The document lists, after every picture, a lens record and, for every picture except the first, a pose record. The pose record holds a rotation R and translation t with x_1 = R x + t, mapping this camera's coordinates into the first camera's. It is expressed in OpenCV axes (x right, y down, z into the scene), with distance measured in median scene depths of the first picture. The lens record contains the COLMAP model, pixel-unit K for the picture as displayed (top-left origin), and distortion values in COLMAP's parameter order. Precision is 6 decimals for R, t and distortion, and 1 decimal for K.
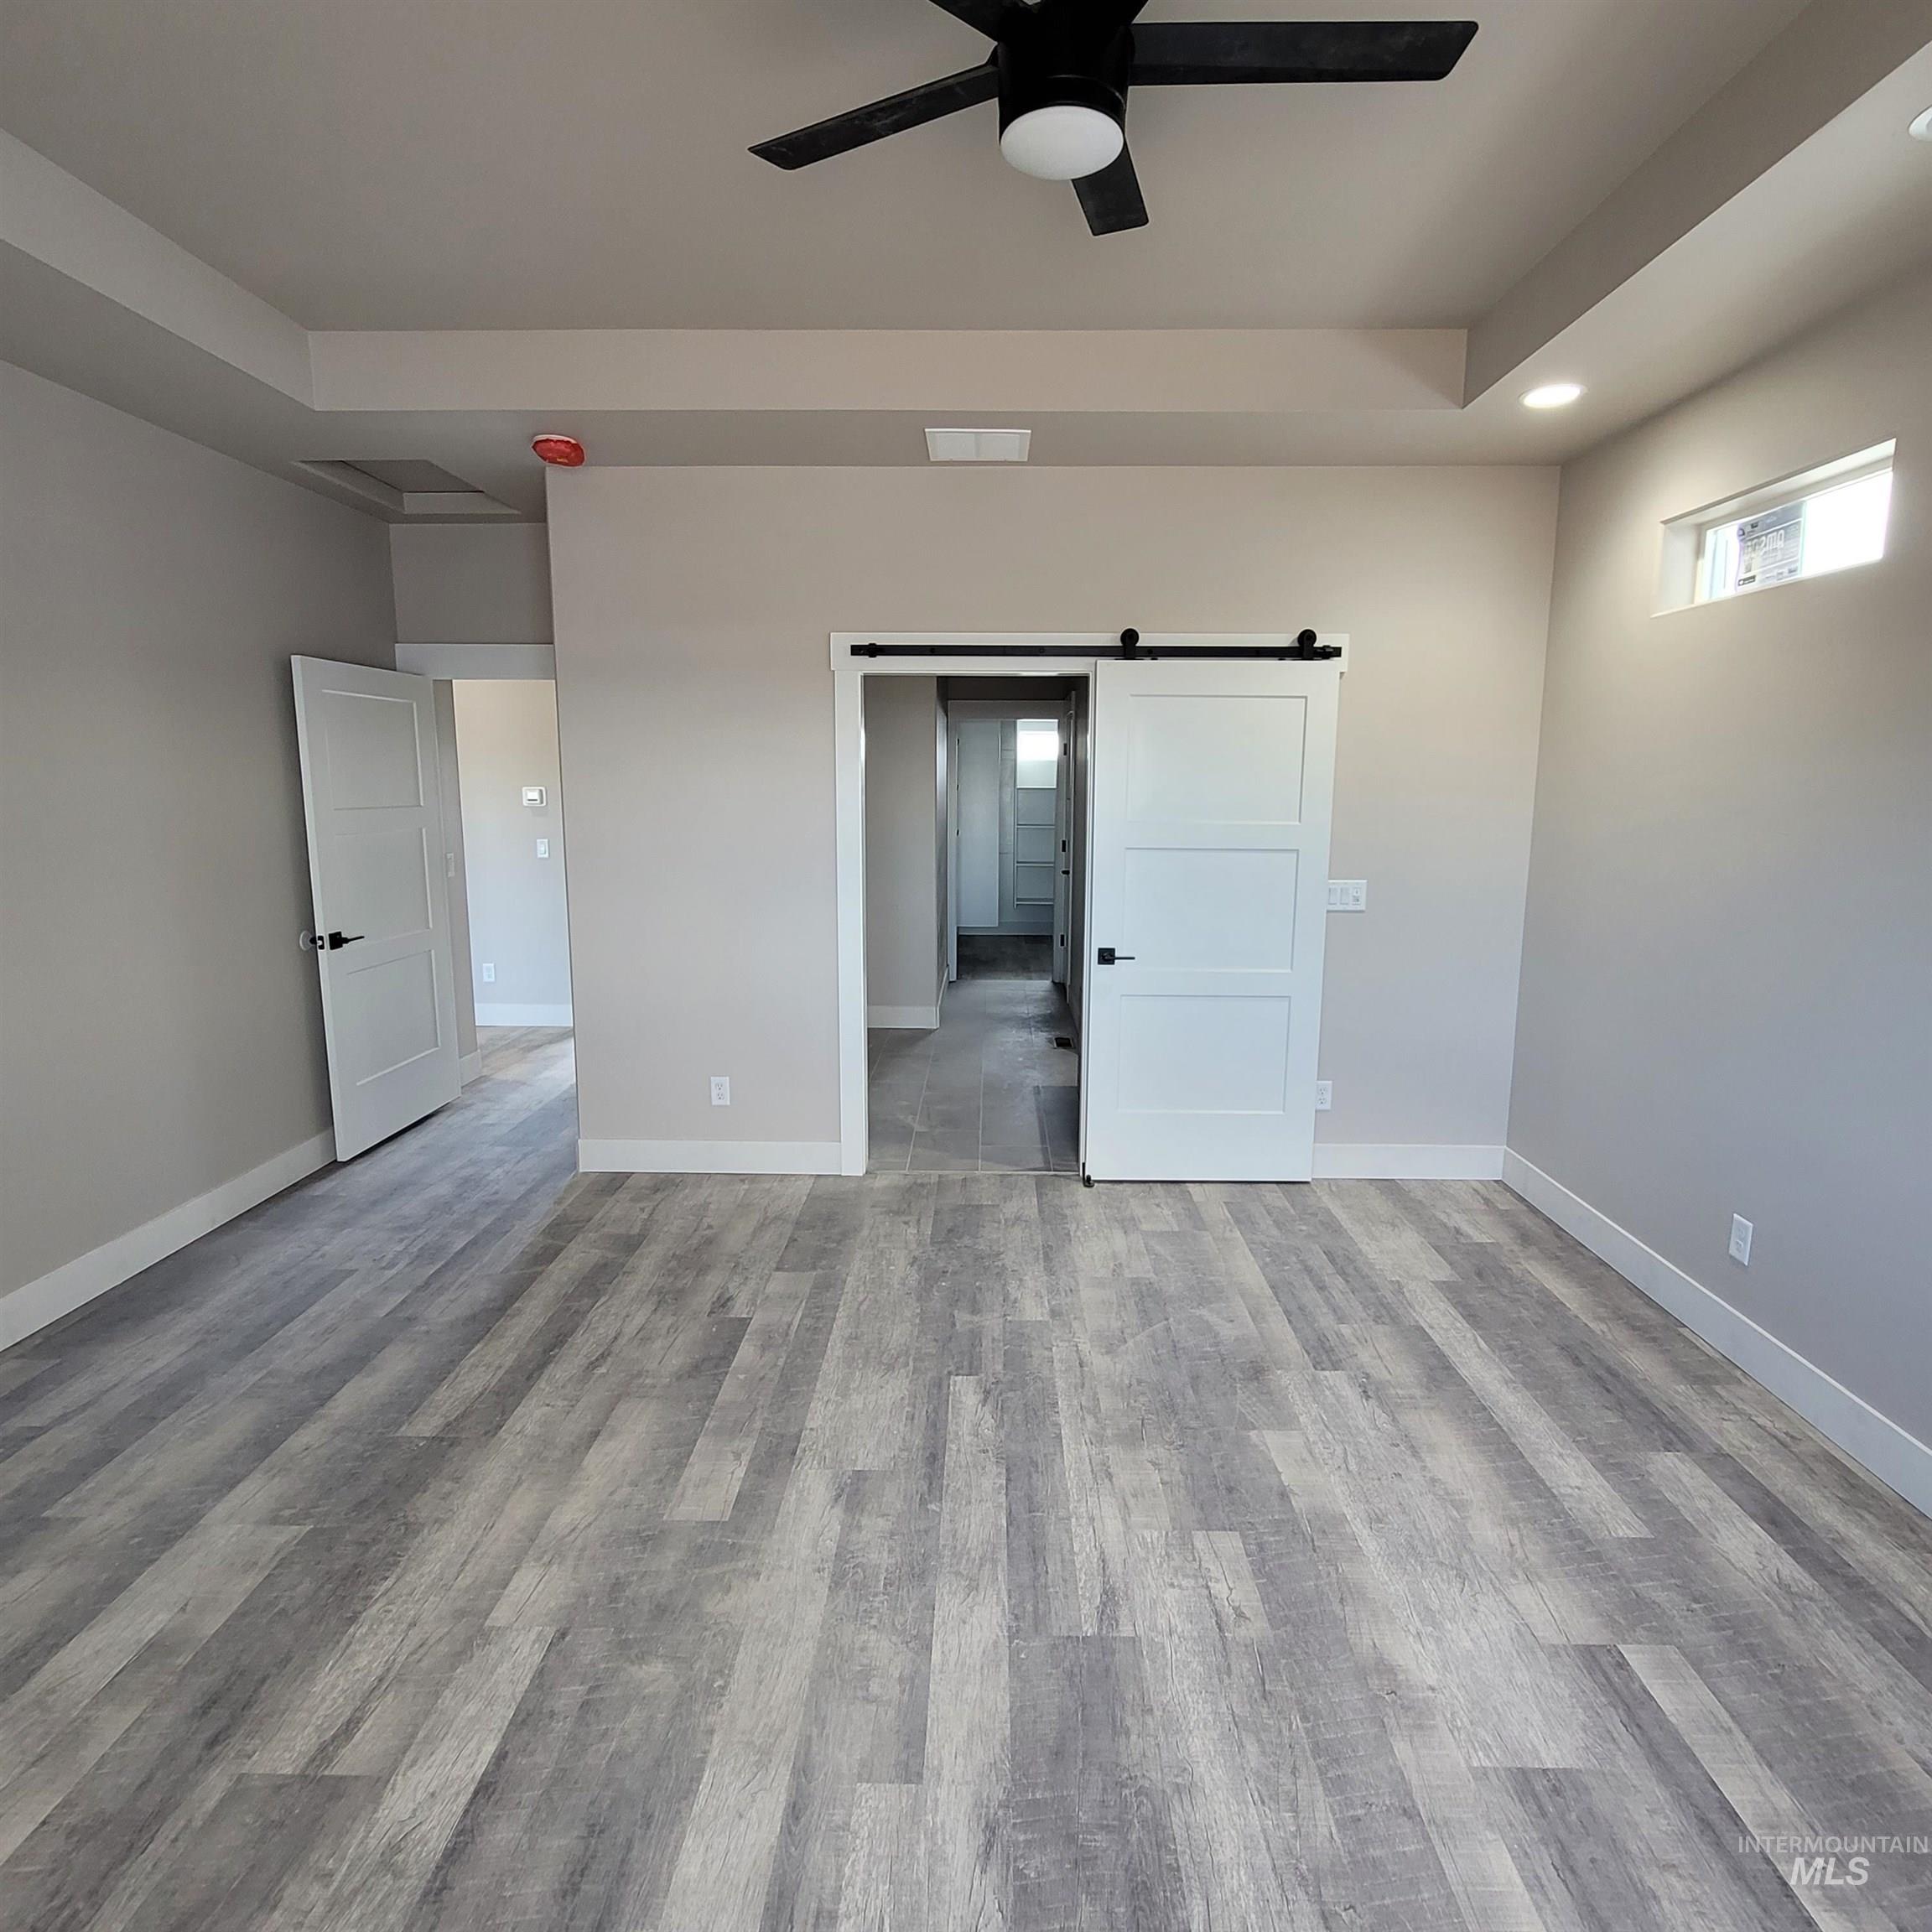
lens RADIAL K [[1055.1, 0, 974.0], [0, 1055.1, 951.3], [0, 0, 1]] dist [-0.008379, 0.002920]
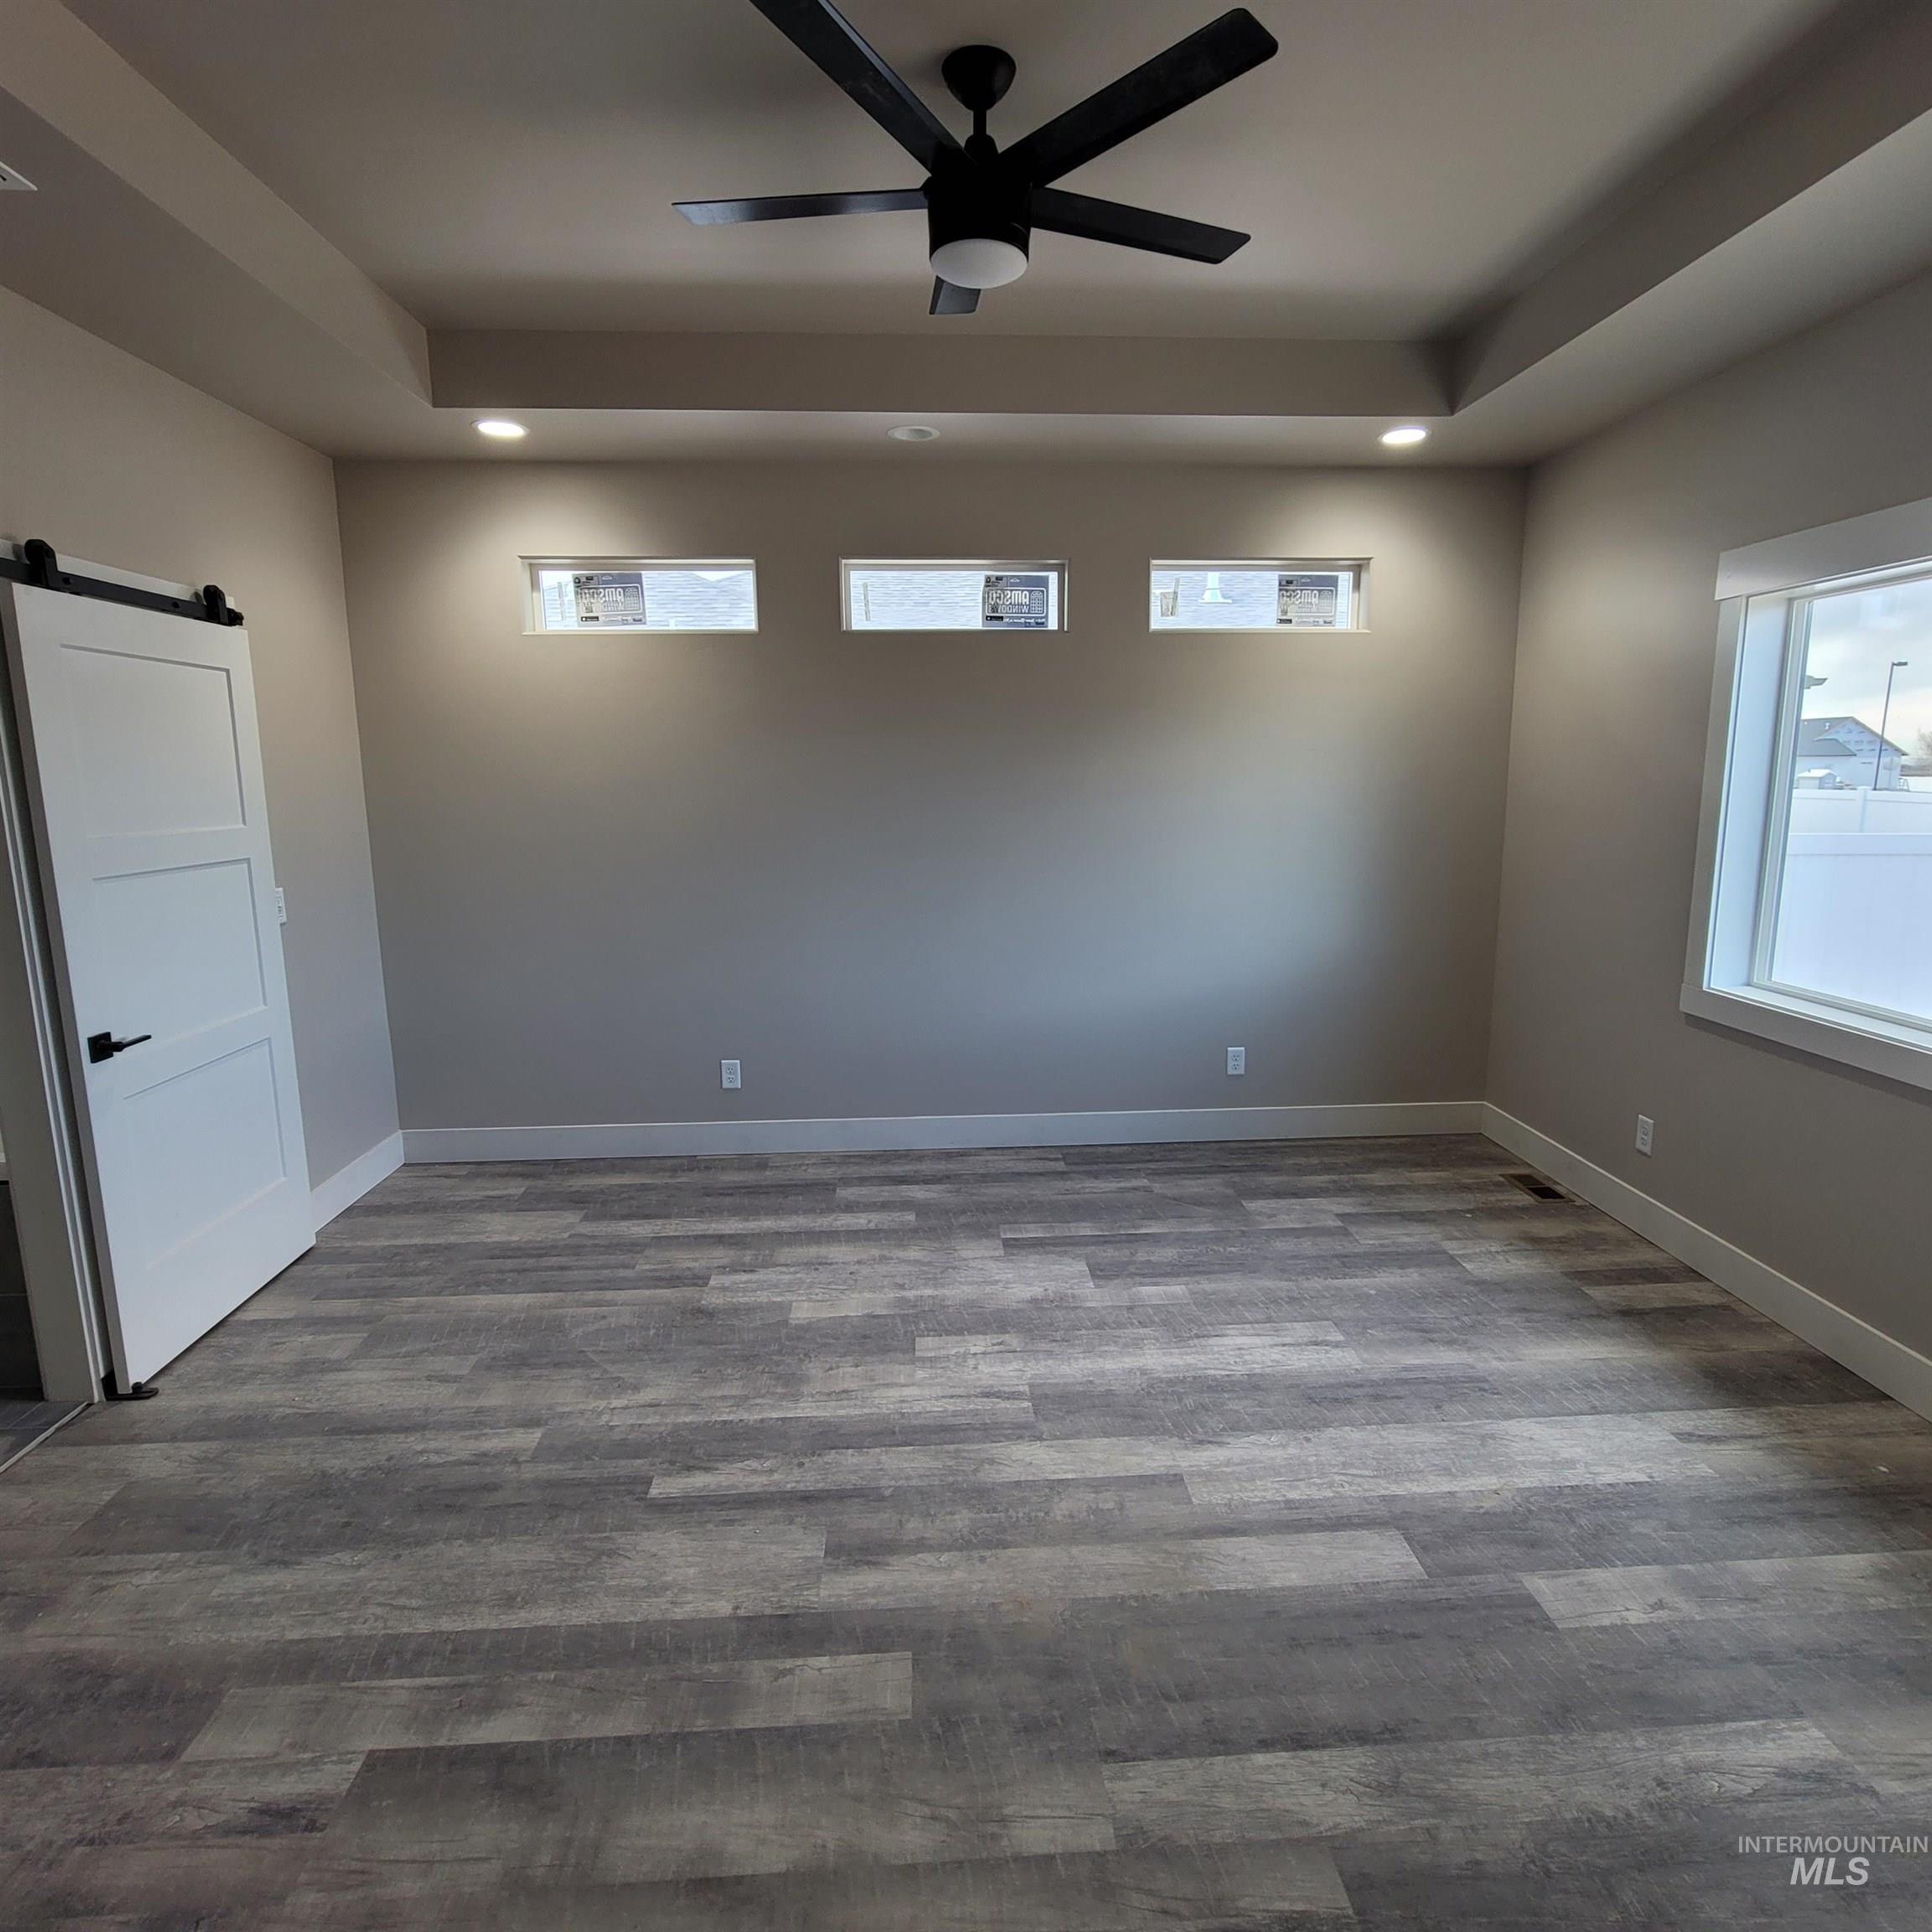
lens RADIAL K [[1055.1, 0, 974.0], [0, 1055.1, 951.3], [0, 0, 1]] dist [-0.008379, 0.002920]
pose [[-0.051161, -0.177011, 0.982878, -0.845010], [0.168524, 0.968524, 0.183198, -0.128910], [-0.984369, 0.175011, -0.019720, 0.761322]]
